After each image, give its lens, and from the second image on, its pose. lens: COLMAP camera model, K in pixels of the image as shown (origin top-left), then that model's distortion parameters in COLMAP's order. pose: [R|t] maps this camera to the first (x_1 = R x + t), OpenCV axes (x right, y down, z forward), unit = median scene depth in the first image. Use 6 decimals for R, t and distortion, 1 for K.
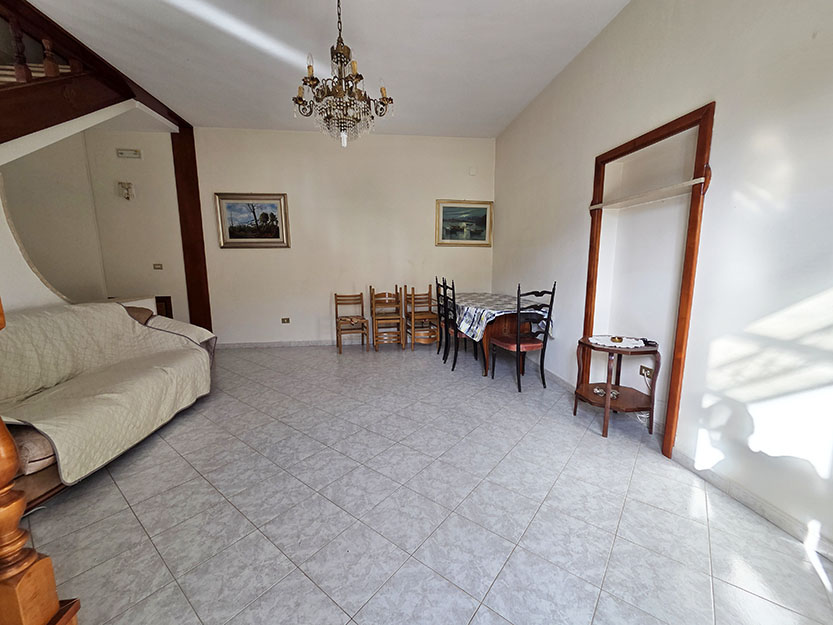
lens RADIAL K [[340.0, 0, 415.1], [0, 340.0, 312.3], [0, 0, 1]] dist [-0.001108, -0.000812]
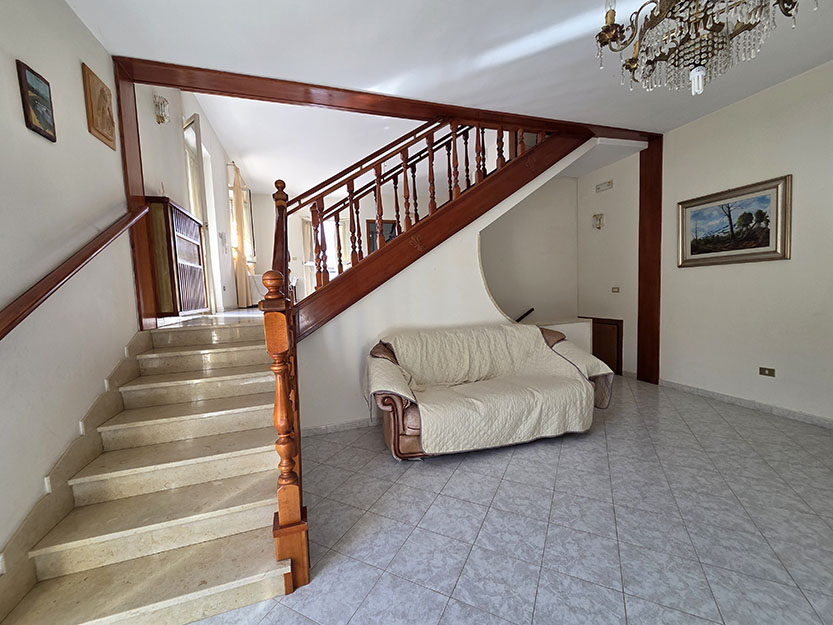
lens RADIAL K [[340.0, 0, 416.4], [0, 340.0, 312.0], [0, 0, 1]] dist [-0.001108, -0.000812]
pose [[0.194115, 0.063043, -0.978951, 0.168455], [-0.101495, 0.993868, 0.043878, -0.072267], [0.975714, 0.090841, 0.199323, 0.305125]]
